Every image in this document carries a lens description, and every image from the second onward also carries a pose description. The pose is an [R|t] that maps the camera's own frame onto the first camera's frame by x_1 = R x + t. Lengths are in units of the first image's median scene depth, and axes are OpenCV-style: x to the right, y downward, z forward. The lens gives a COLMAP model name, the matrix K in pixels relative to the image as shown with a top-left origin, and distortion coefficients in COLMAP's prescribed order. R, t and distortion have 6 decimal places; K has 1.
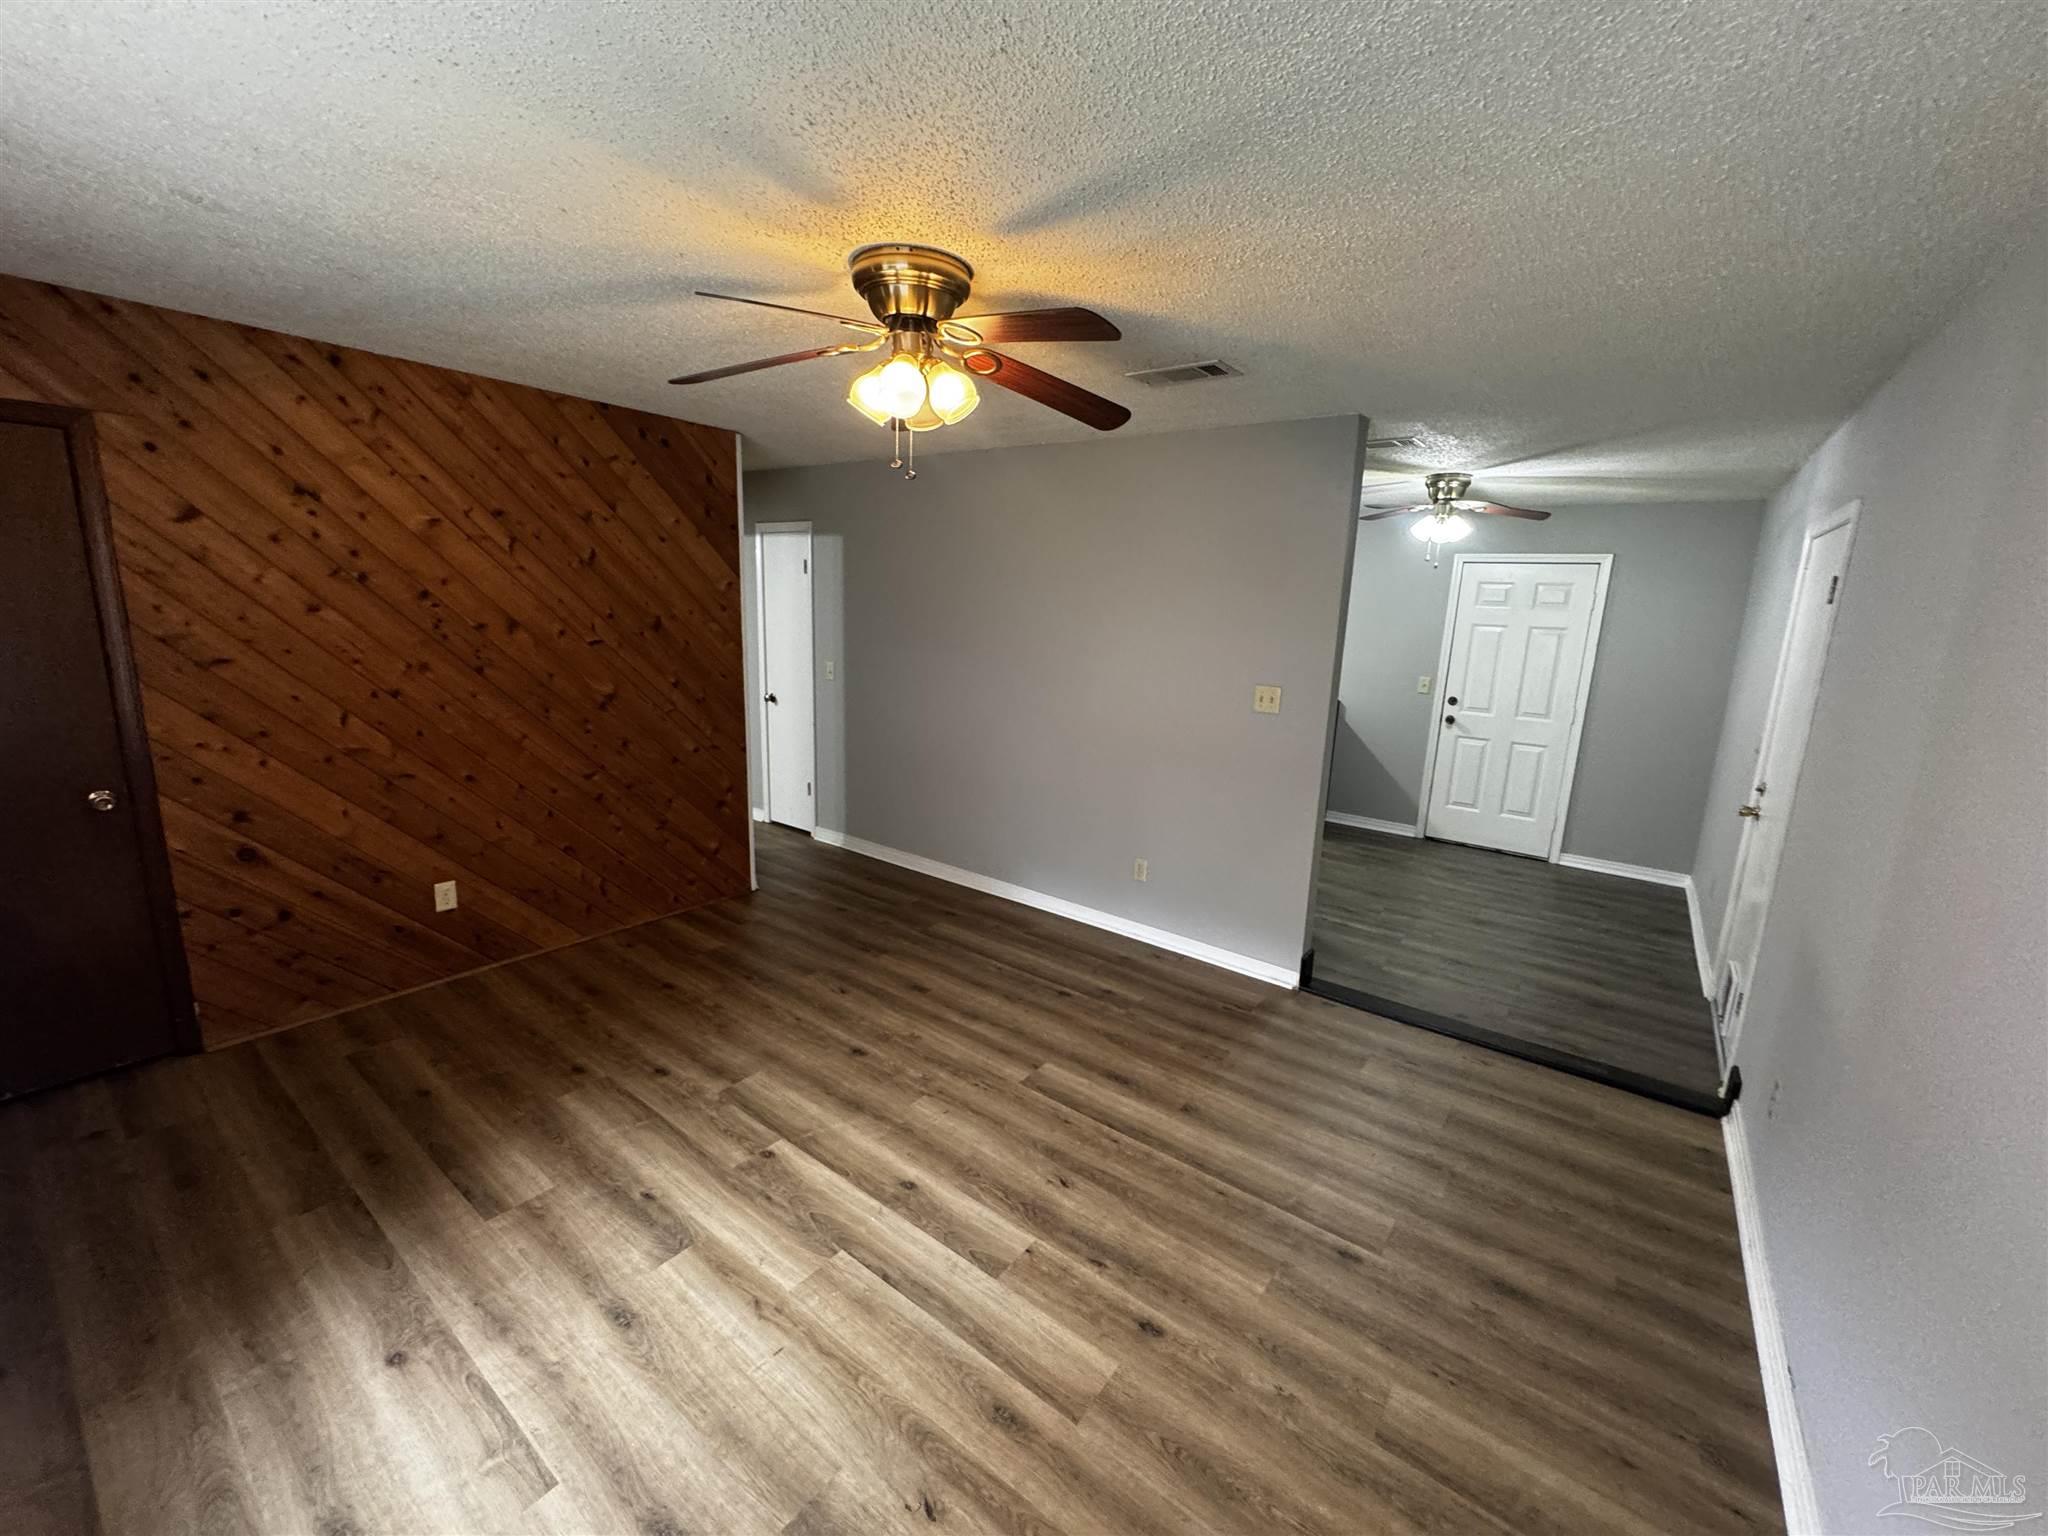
lens RADIAL K [[820.4, 0, 1025.0], [0, 820.4, 762.7], [0, 0, 1]] dist [0.002475, 0.000139]
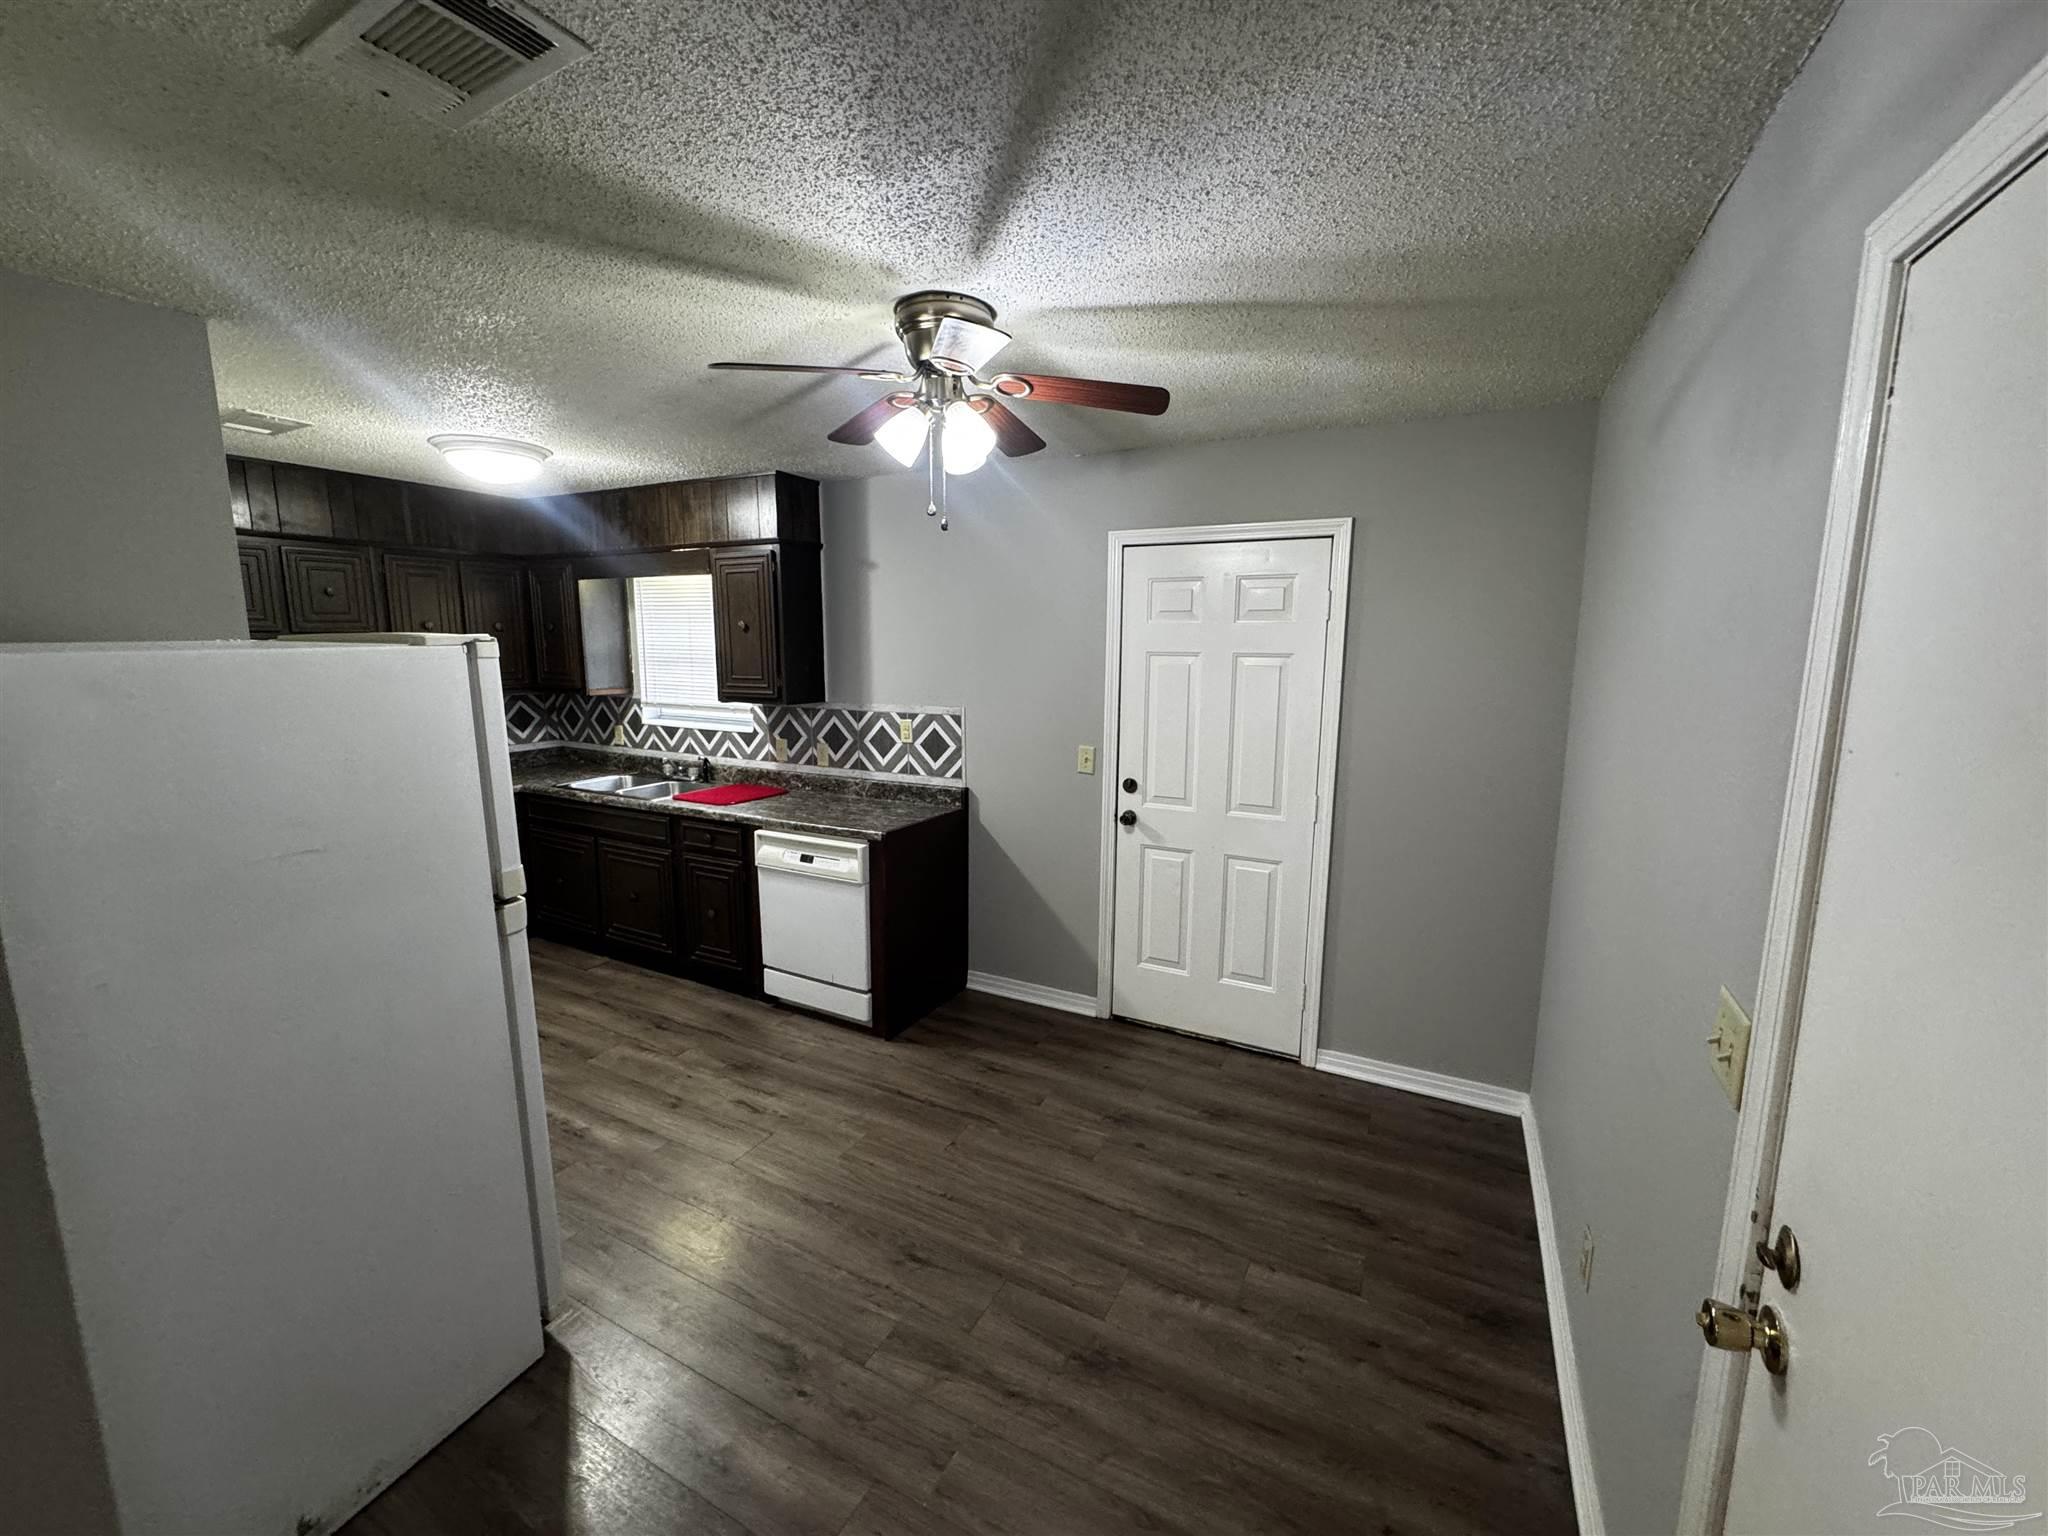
lens RADIAL K [[820.4, 0, 1021.7], [0, 820.4, 762.0], [0, 0, 1]] dist [0.002475, 0.000139]
pose [[0.987802, -0.049529, 0.147631, 0.374810], [0.057048, 0.997258, -0.047138, -0.071366], [-0.144891, 0.054985, 0.987919, 0.457222]]
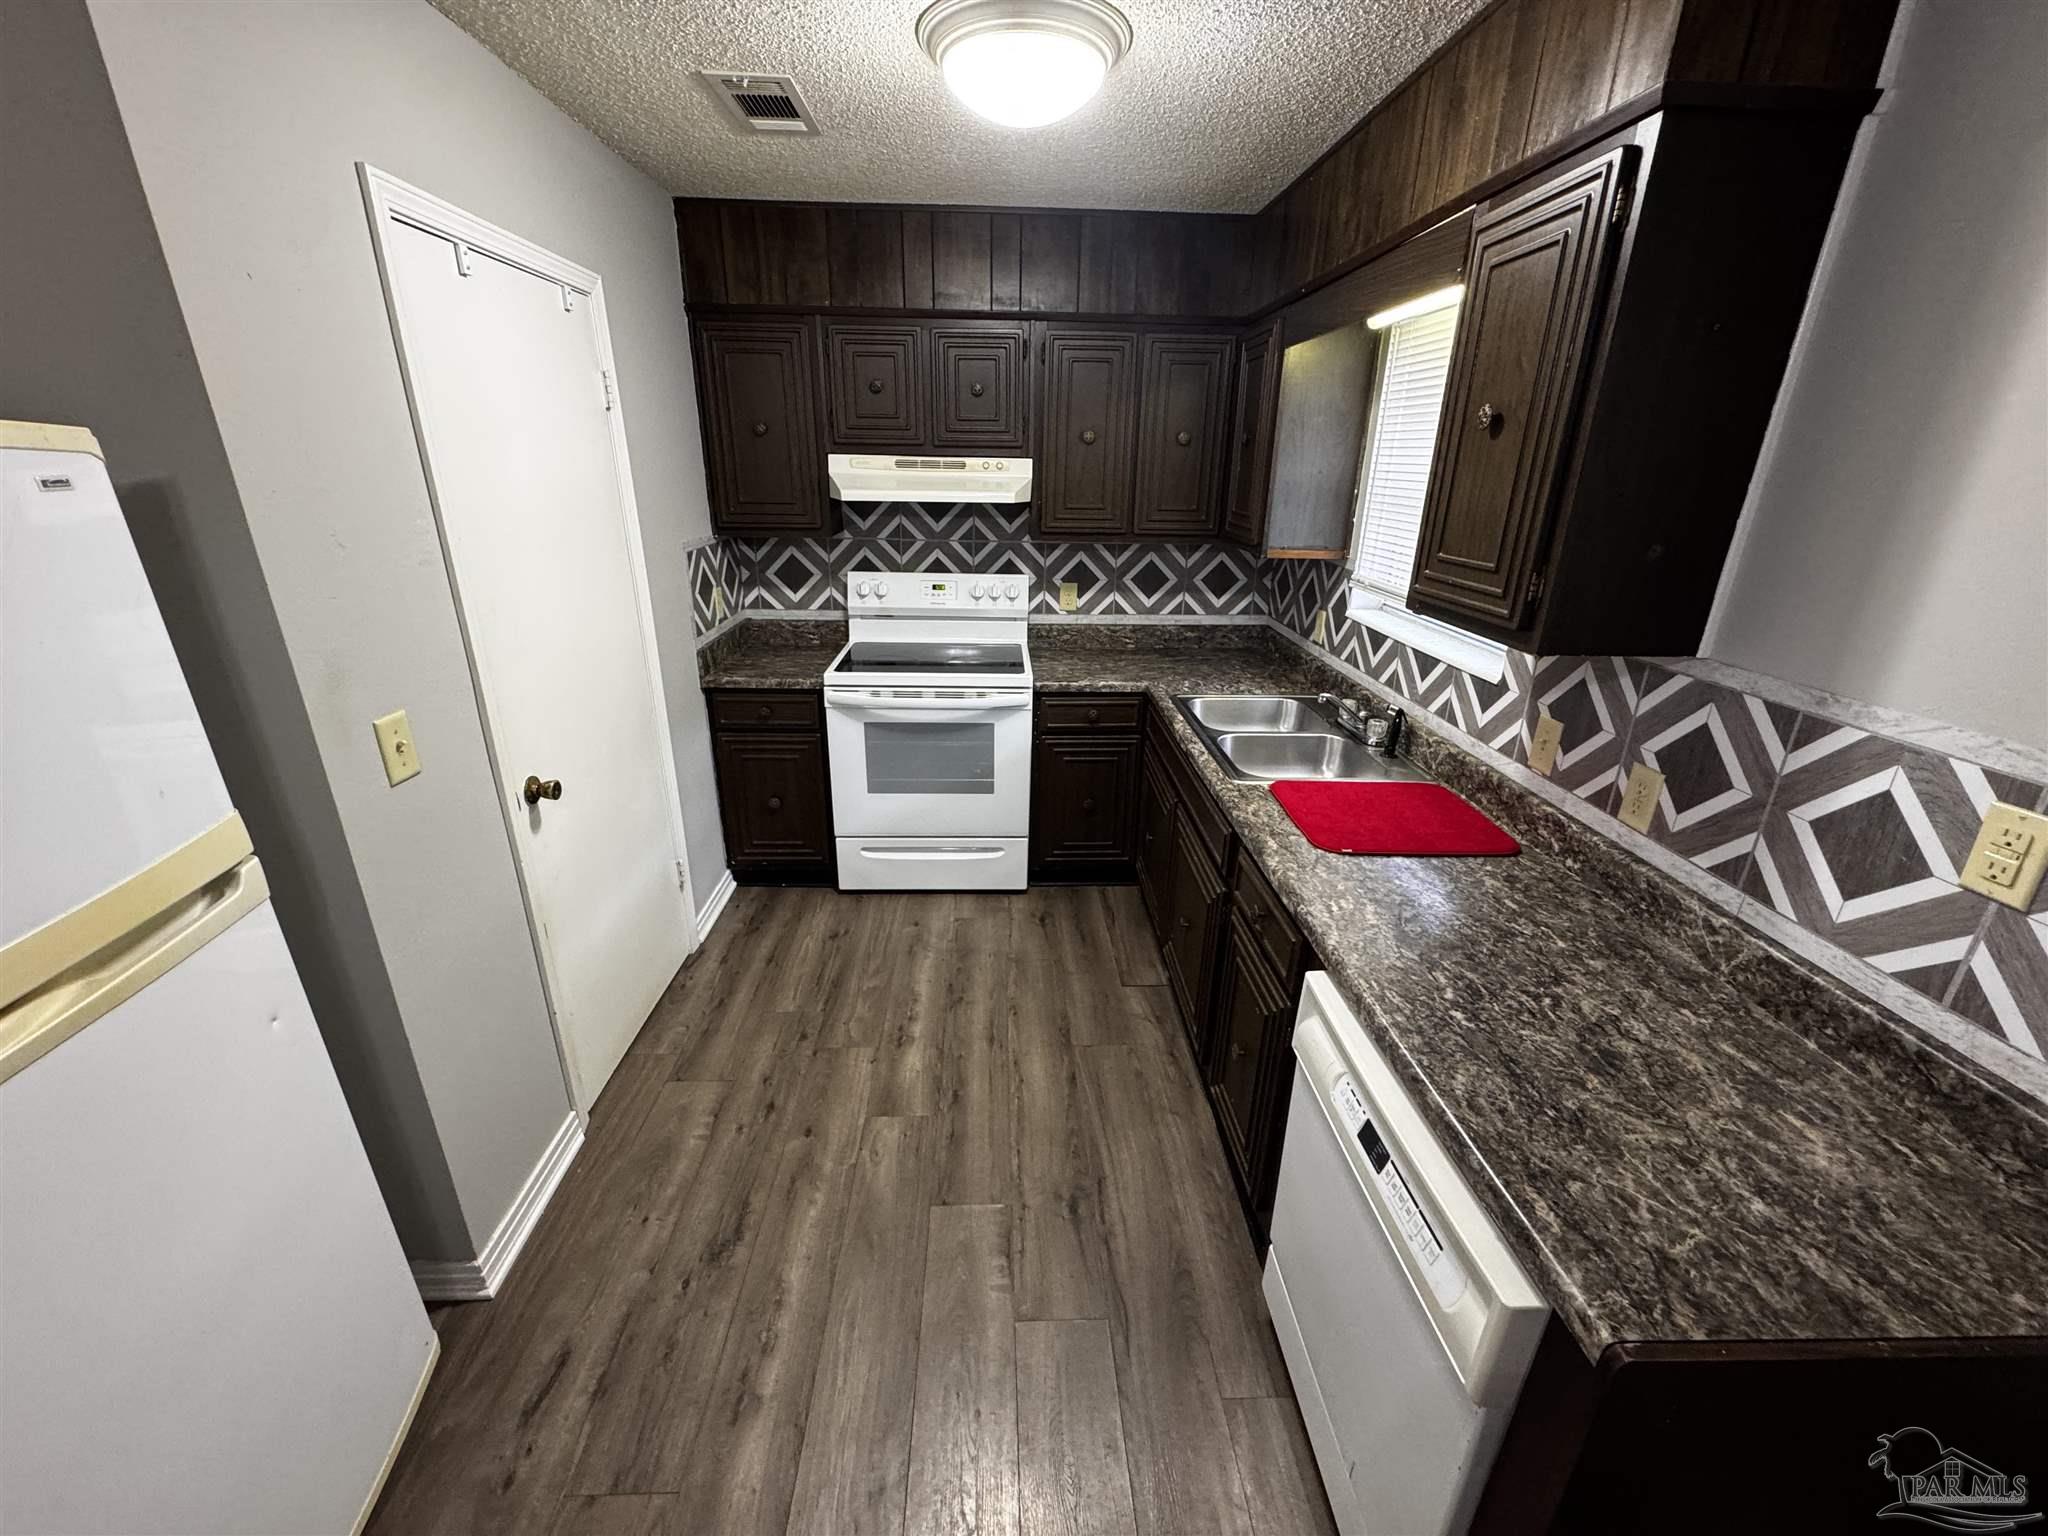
lens RADIAL K [[820.4, 0, 1023.1], [0, 820.4, 763.5], [0, 0, 1]] dist [0.002475, 0.000139]
pose [[0.623830, 0.253440, -0.739326, 0.376255], [-0.153623, 0.967271, 0.201956, -0.153610], [0.766313, -0.012409, 0.642347, 0.873279]]
